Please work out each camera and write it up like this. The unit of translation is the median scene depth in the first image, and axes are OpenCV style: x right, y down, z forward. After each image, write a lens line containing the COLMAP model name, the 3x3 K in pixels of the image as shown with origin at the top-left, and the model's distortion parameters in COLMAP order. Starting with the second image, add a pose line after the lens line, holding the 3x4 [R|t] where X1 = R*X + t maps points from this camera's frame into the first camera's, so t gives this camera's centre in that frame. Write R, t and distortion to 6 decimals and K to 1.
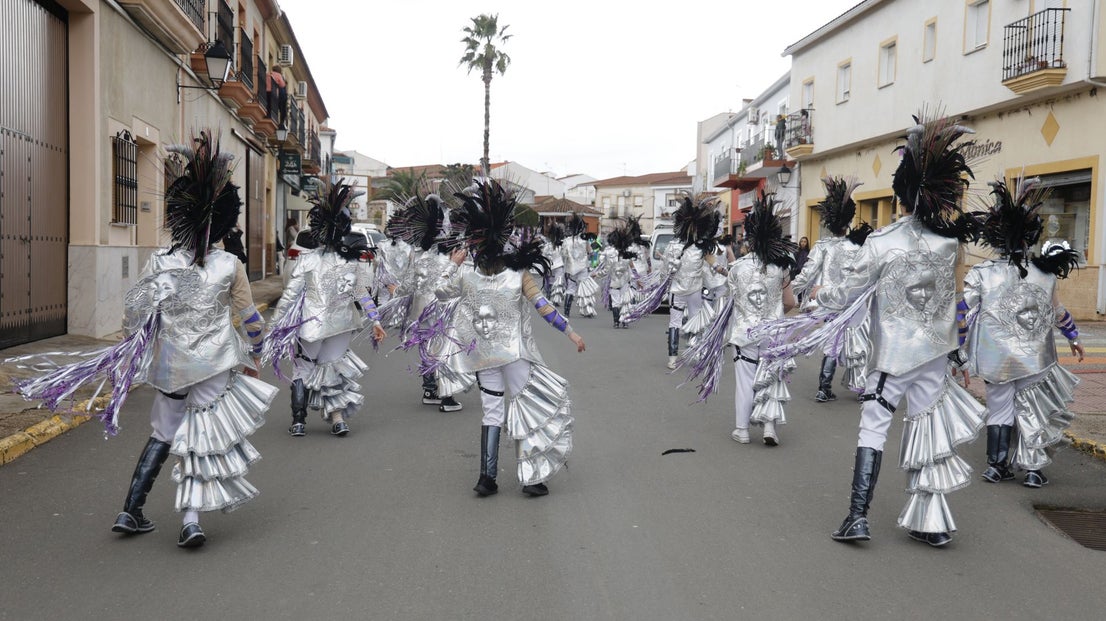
lens RADIAL K [[798.4, 0, 553.0], [0, 798.4, 310.5], [0, 0, 1]] dist [-0.052735, 0.027526]
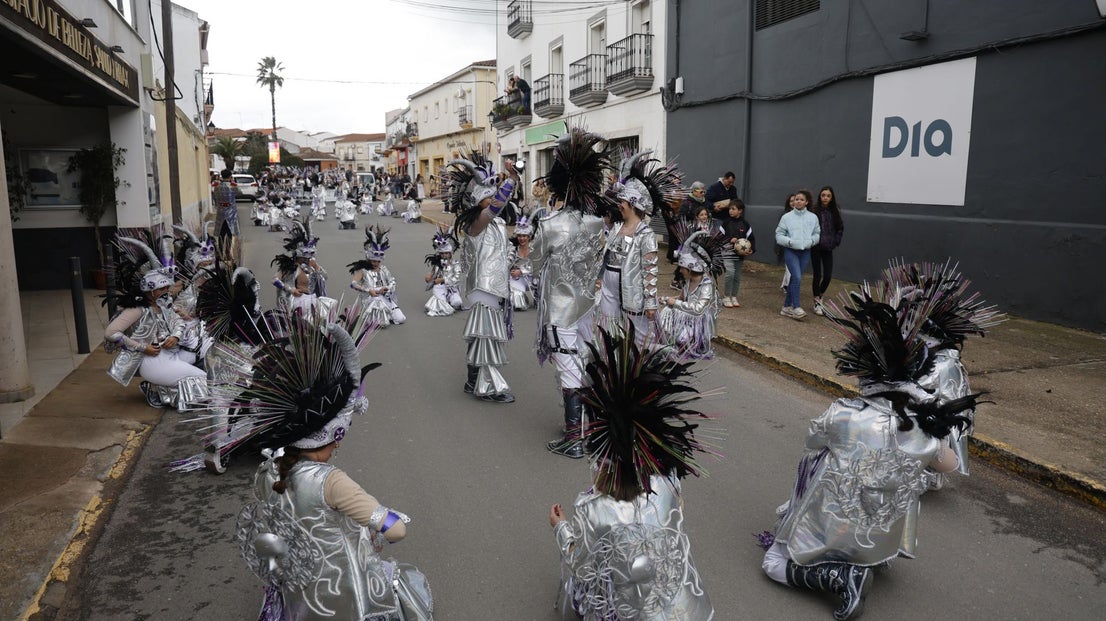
lens RADIAL K [[794.9, 0, 547.7], [0, 794.9, 299.2], [0, 0, 1]] dist [-0.078494, 0.050021]
pose [[0.955684, -0.065703, 0.286969, -0.024439], [0.041192, 0.995032, 0.090639, 0.062453], [-0.291498, -0.074801, 0.953642, -1.018143]]
